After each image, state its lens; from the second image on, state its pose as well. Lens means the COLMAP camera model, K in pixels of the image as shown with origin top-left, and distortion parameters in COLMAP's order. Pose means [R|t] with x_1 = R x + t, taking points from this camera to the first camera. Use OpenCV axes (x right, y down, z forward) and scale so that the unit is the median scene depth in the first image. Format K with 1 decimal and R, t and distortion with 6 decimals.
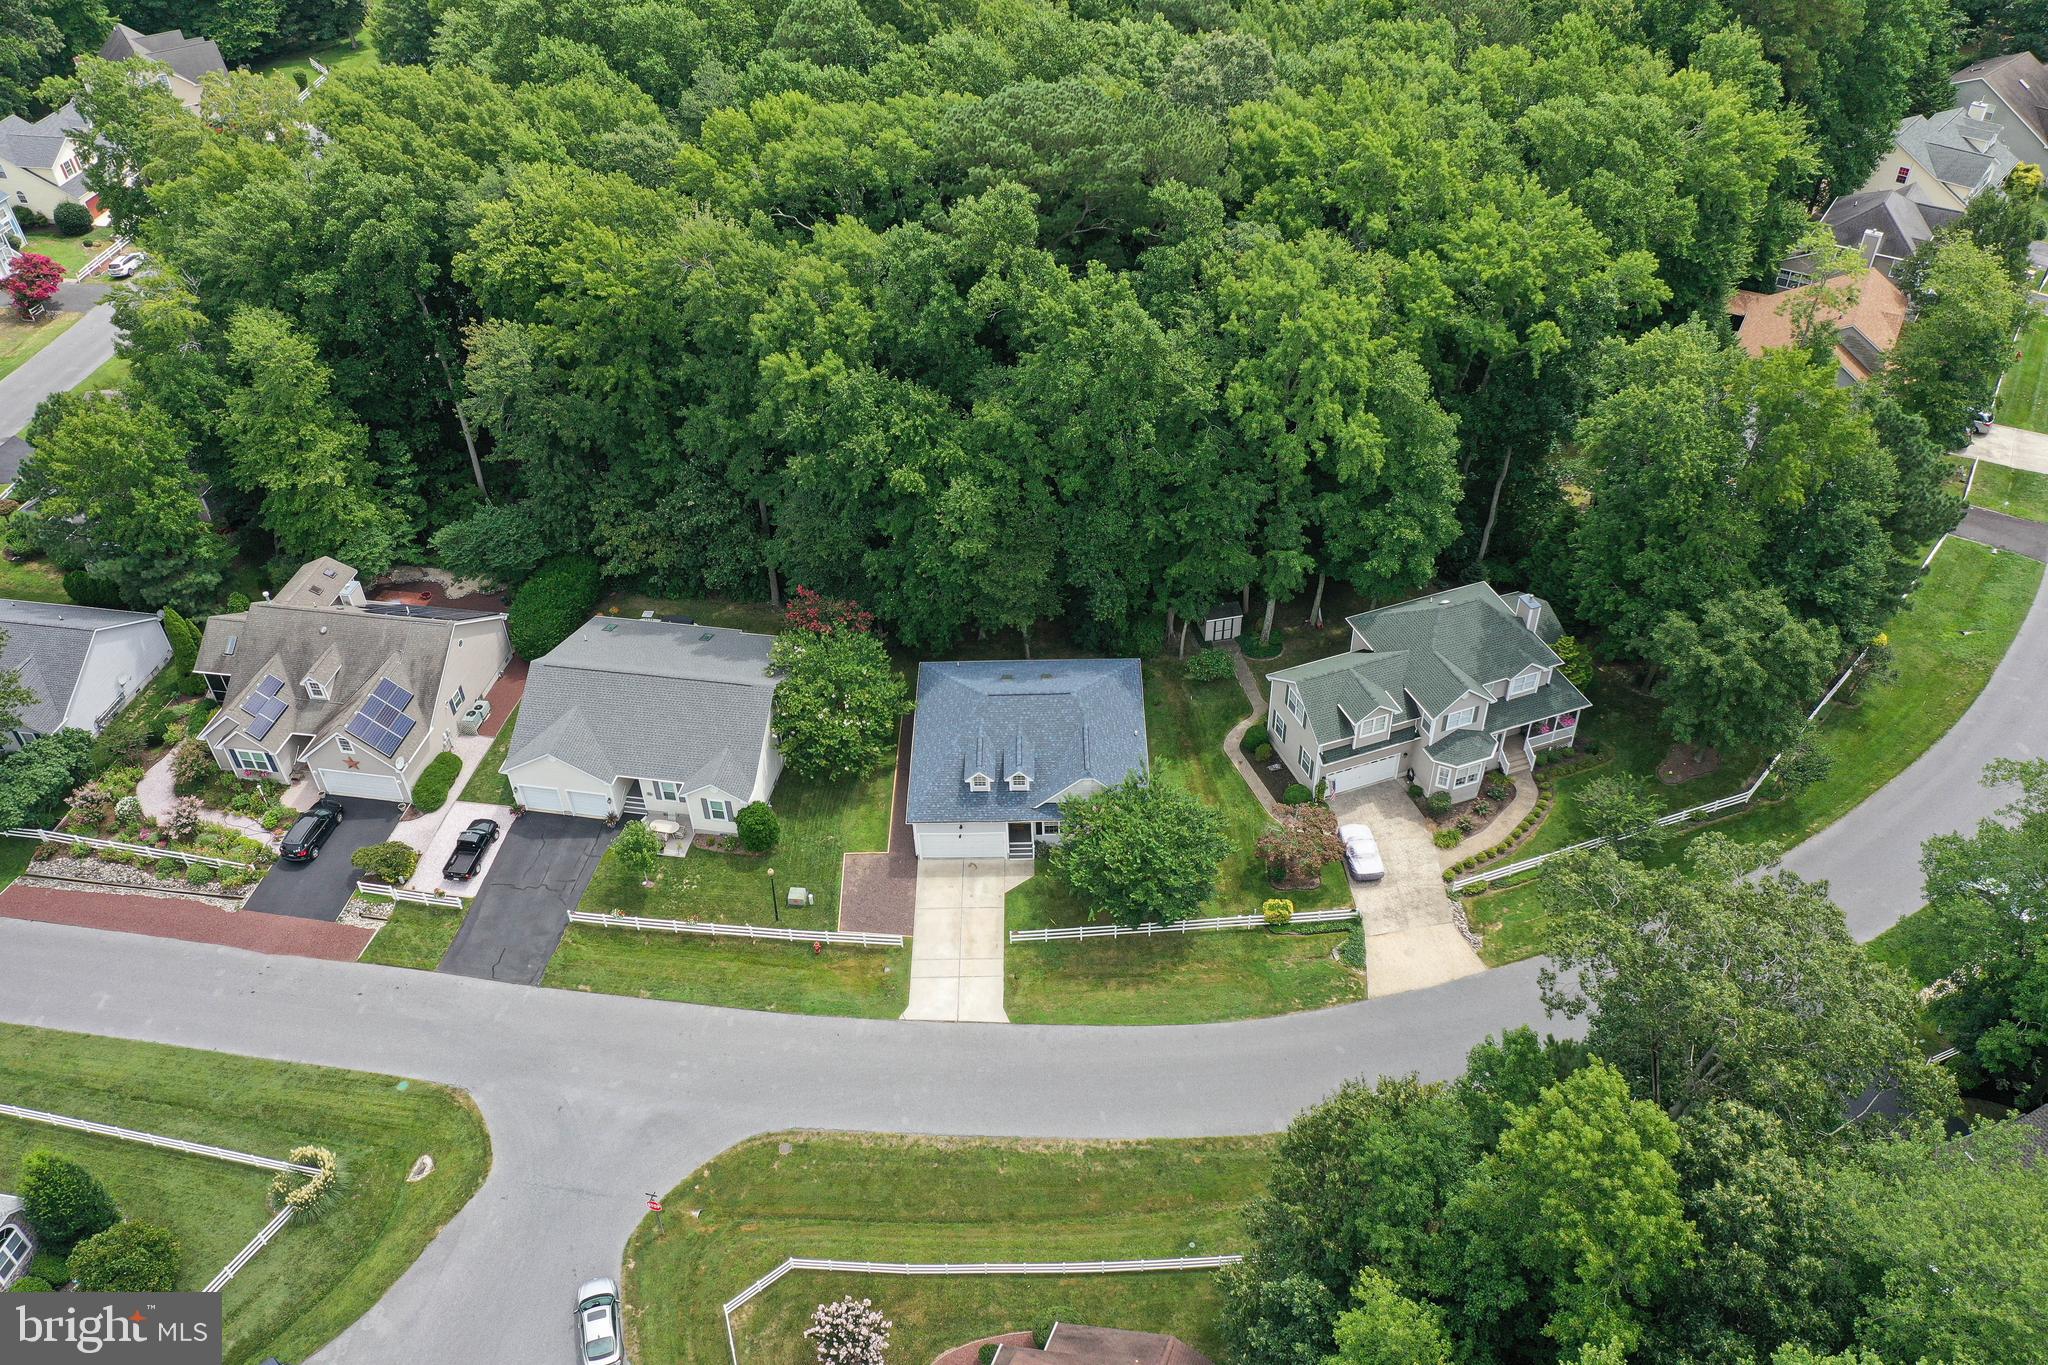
lens RADIAL K [[1614.8, 0, 1024.0], [0, 1614.8, 682.5], [0, 0, 1]] dist [0.018149, 0.002117]
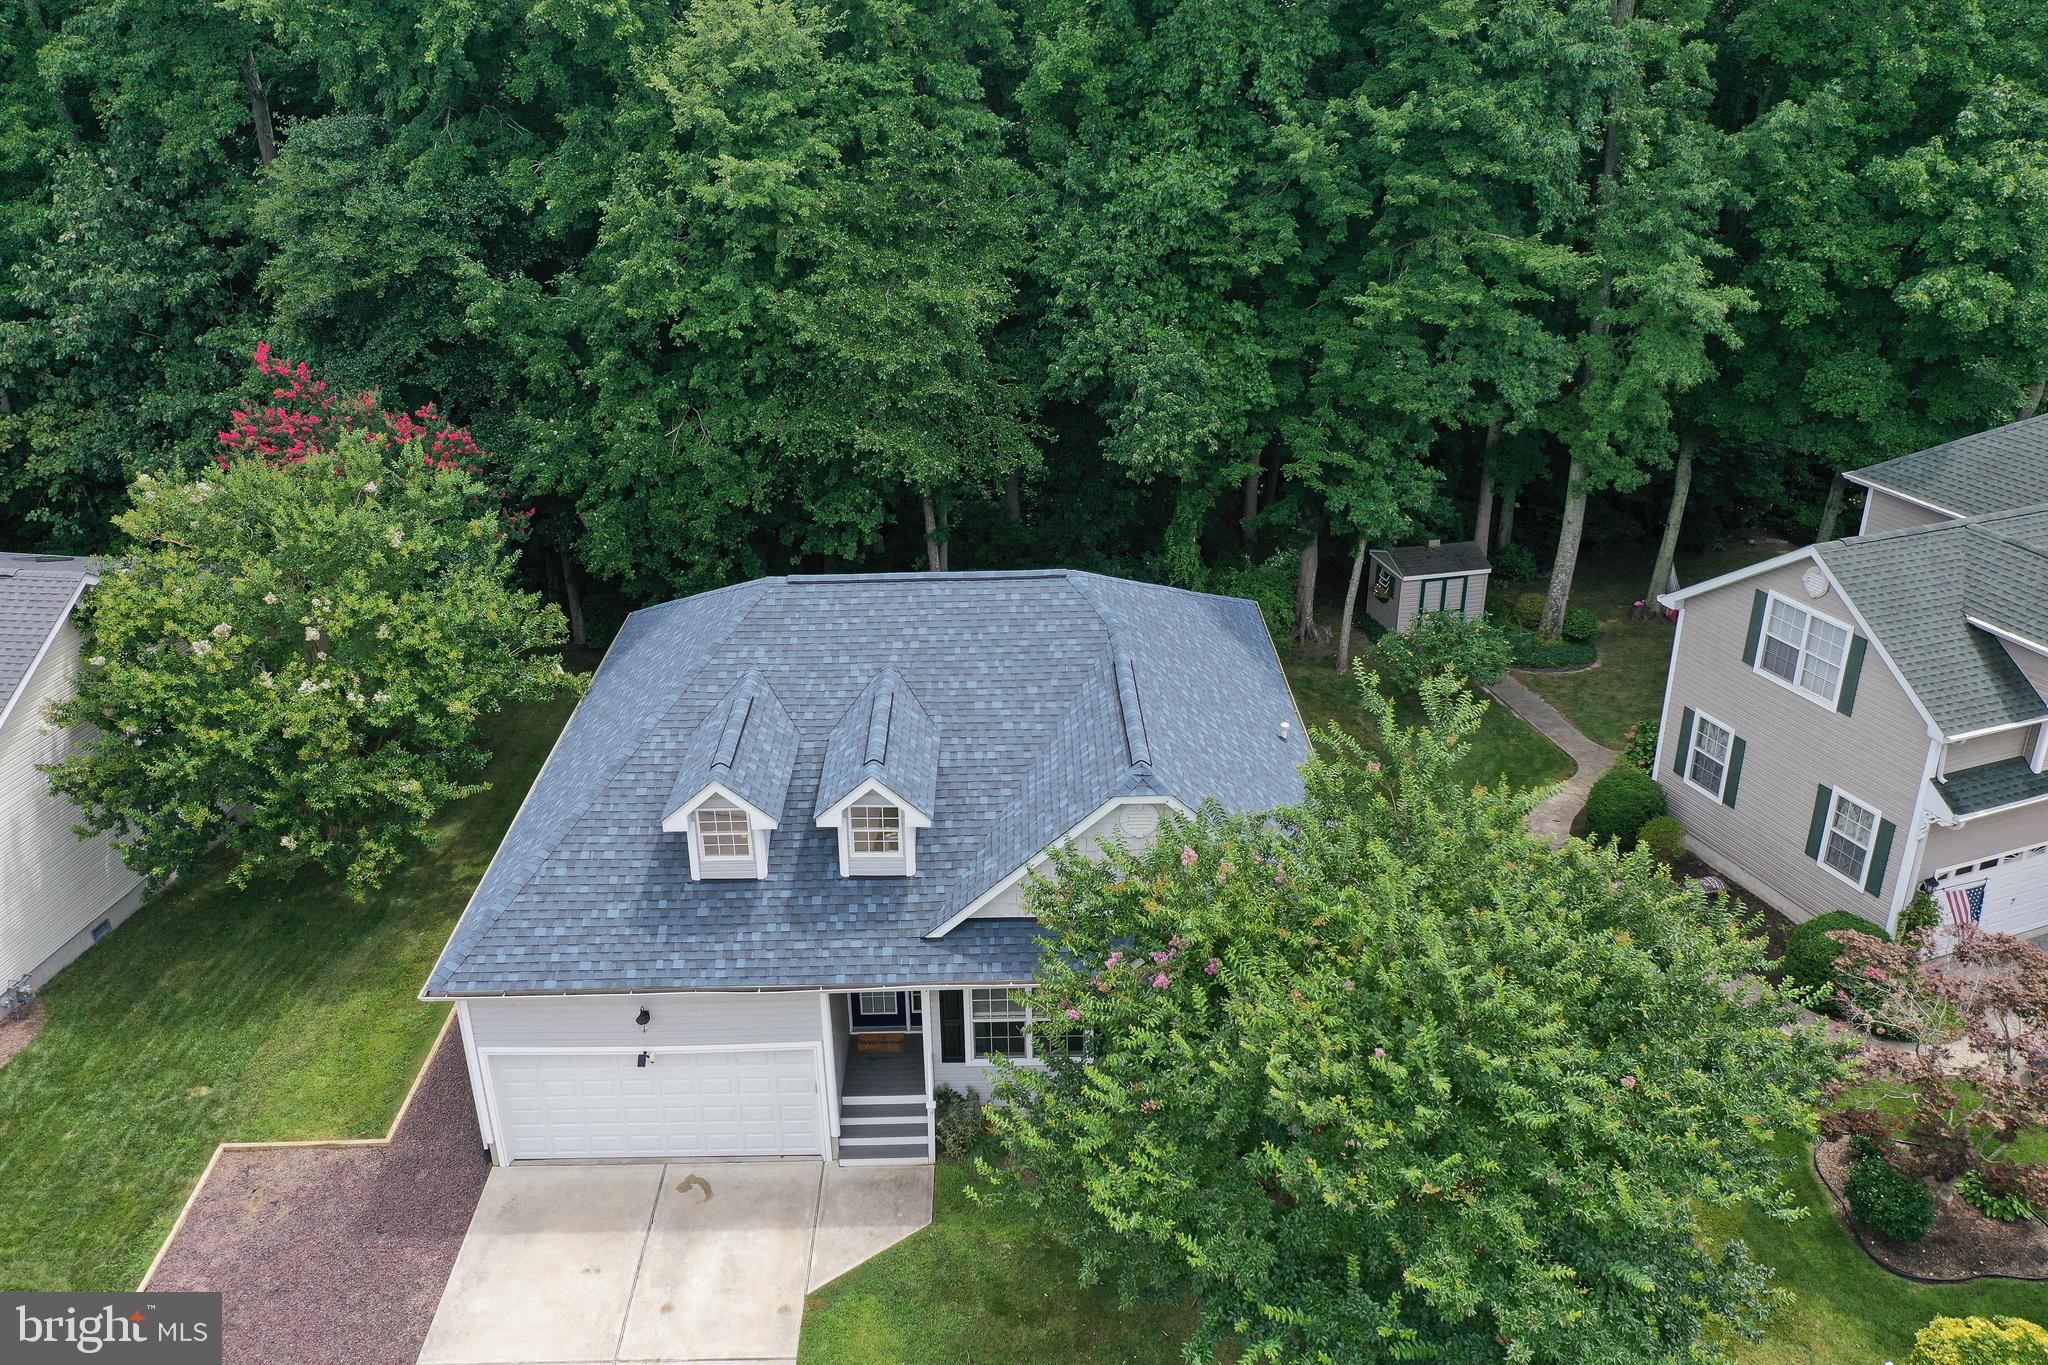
lens RADIAL K [[1585.8, 0, 1024.0], [0, 1585.8, 682.5], [0, 0, 1]] dist [0.018177, -0.003167]
pose [[0.999793, 0.004942, 0.019711, 0.015319], [0.000620, 0.962107, -0.272670, 0.104869], [-0.020312, 0.272626, 0.961906, 0.729102]]
